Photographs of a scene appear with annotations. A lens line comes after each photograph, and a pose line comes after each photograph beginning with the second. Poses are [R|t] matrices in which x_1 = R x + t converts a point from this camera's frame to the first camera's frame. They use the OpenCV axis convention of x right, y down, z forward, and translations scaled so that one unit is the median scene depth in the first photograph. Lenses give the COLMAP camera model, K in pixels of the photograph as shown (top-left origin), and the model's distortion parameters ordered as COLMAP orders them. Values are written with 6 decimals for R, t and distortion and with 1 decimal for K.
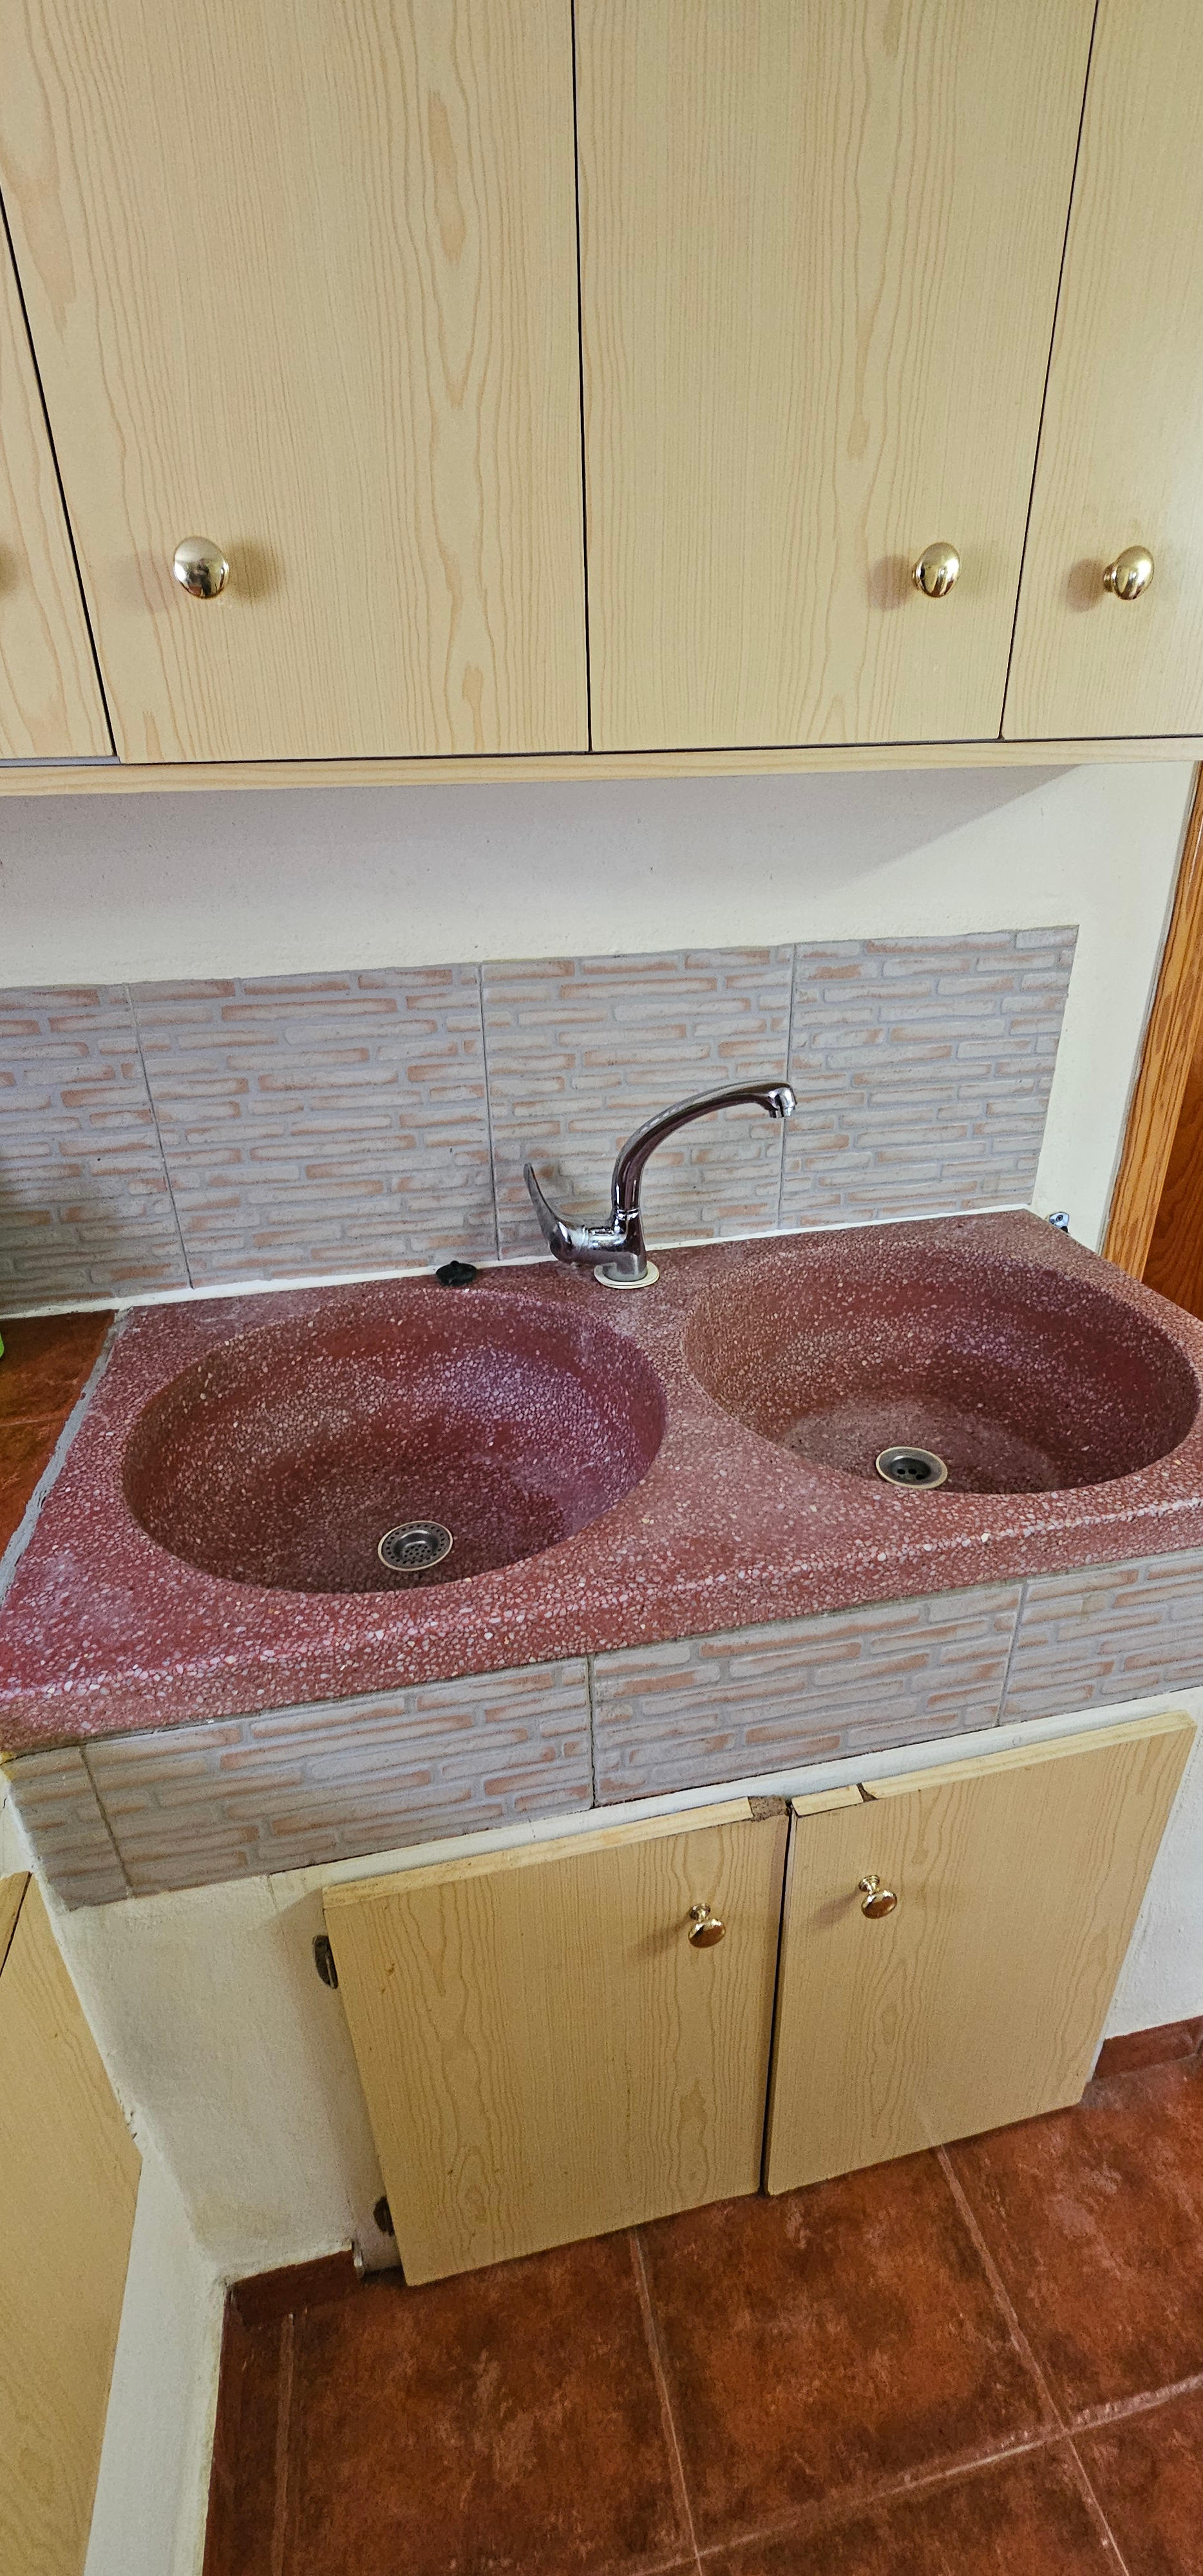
lens RADIAL K [[1055.1, 0, 601.9], [0, 1055.1, 1280.6], [0, 0, 1]] dist [-0.000029, 0.000849]
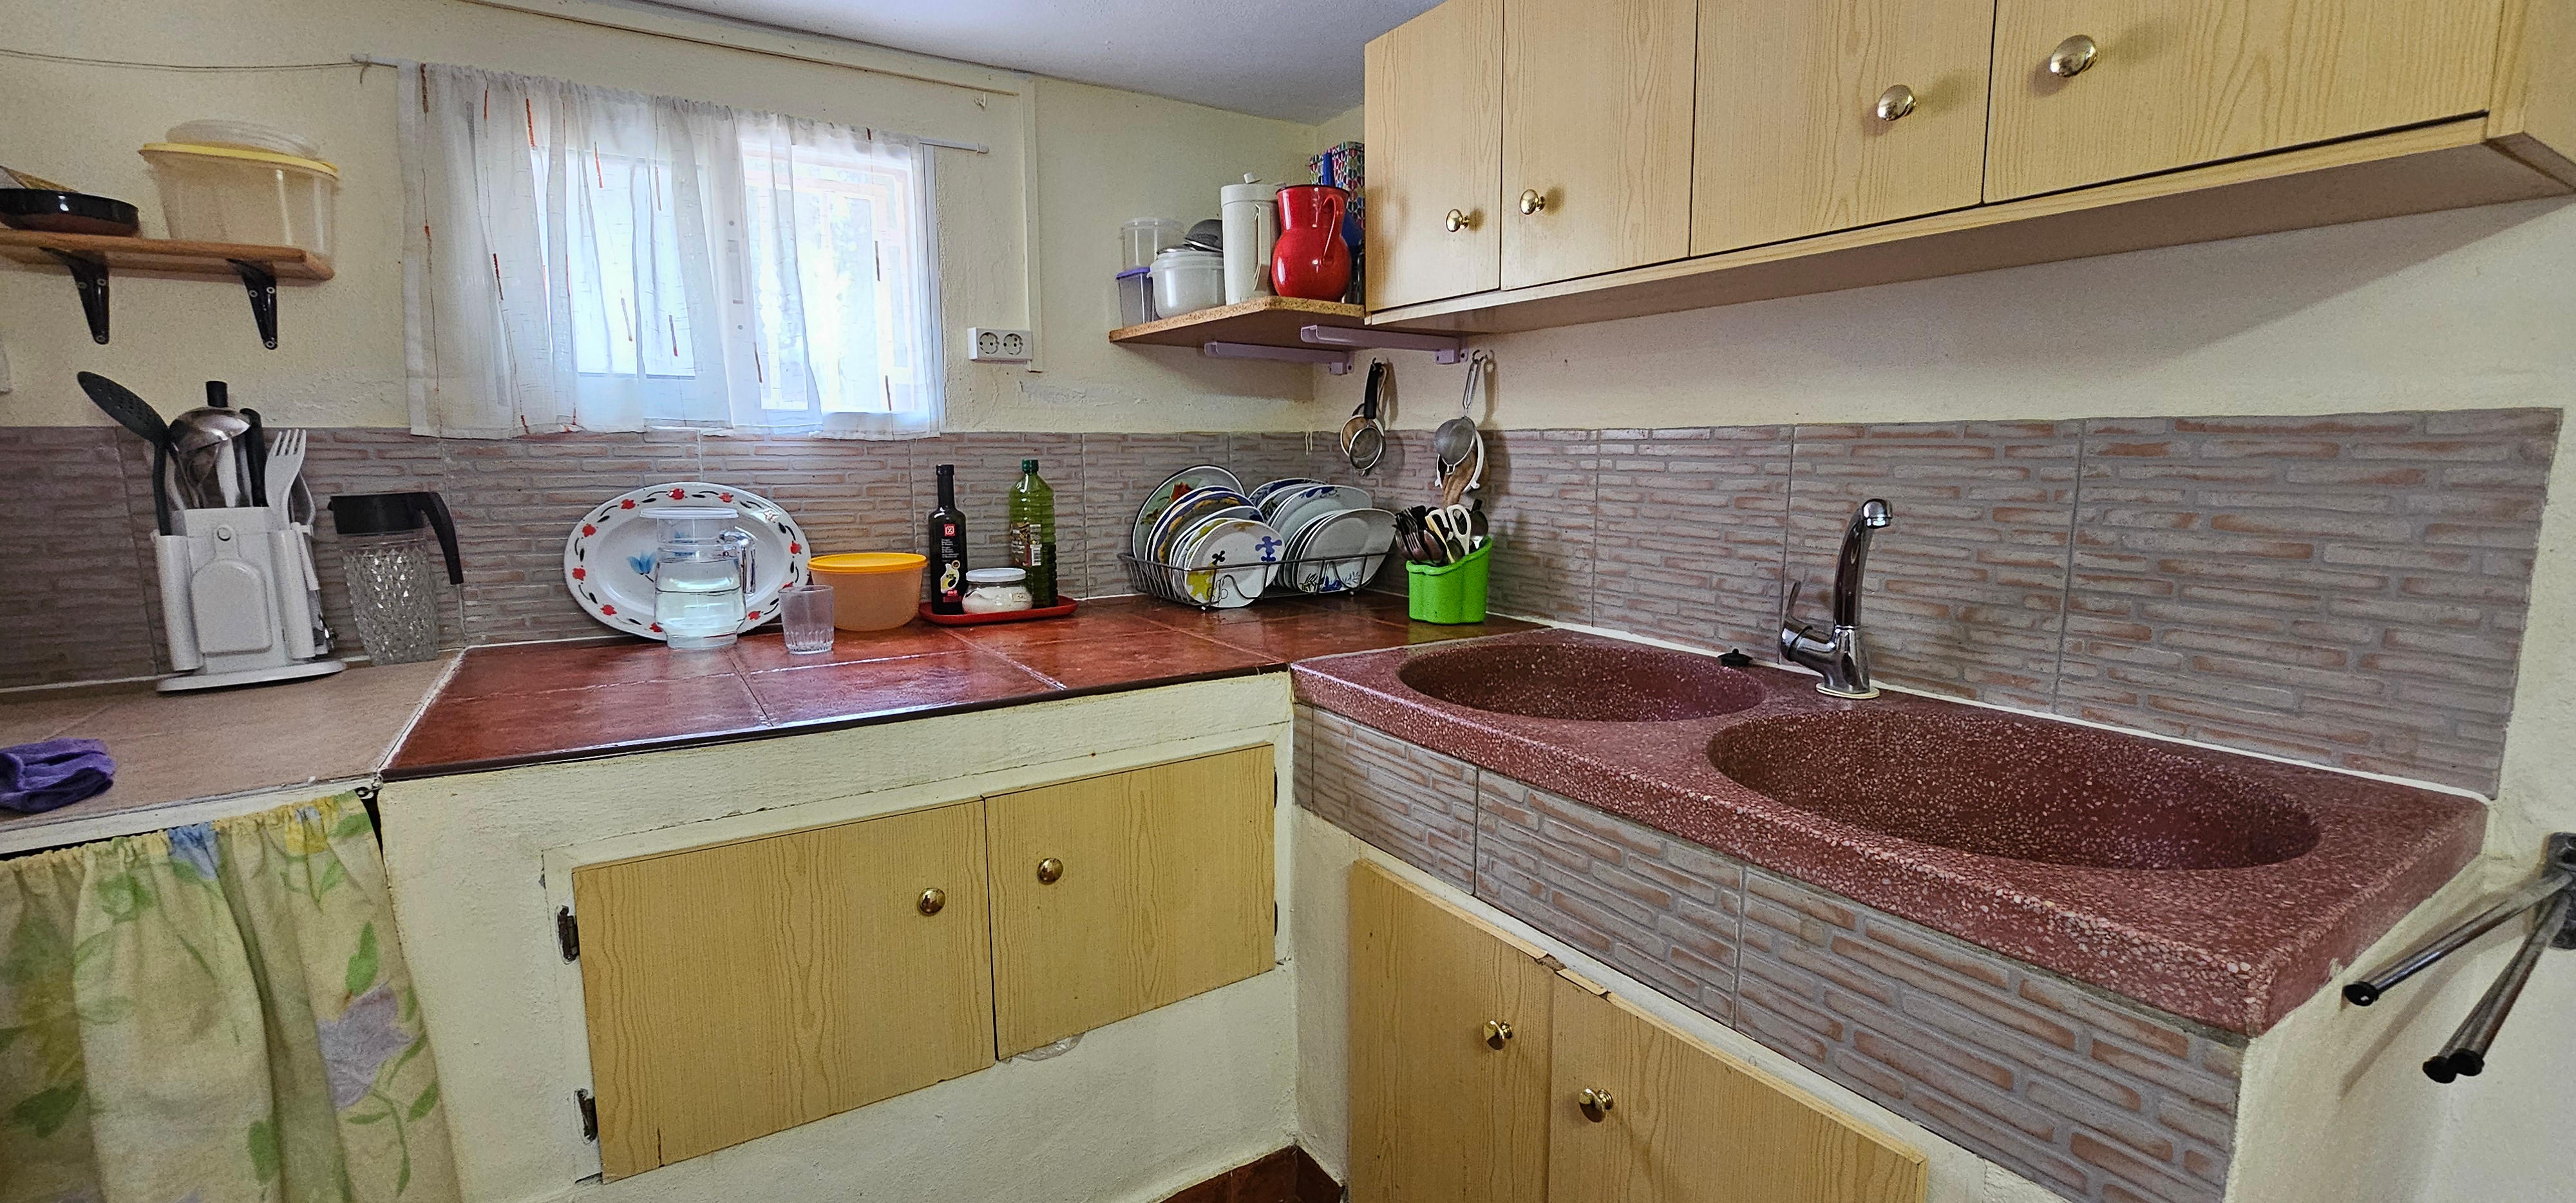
lens RADIAL K [[1055.1, 0, 1286.7], [0, 1055.1, 593.7], [0, 0, 1]] dist [-0.000029, 0.000849]
pose [[0.357677, 0.153142, -0.921203, 0.855932], [-0.412269, 0.911021, -0.008623, 0.159897], [0.837915, 0.382868, 0.388987, 0.016357]]
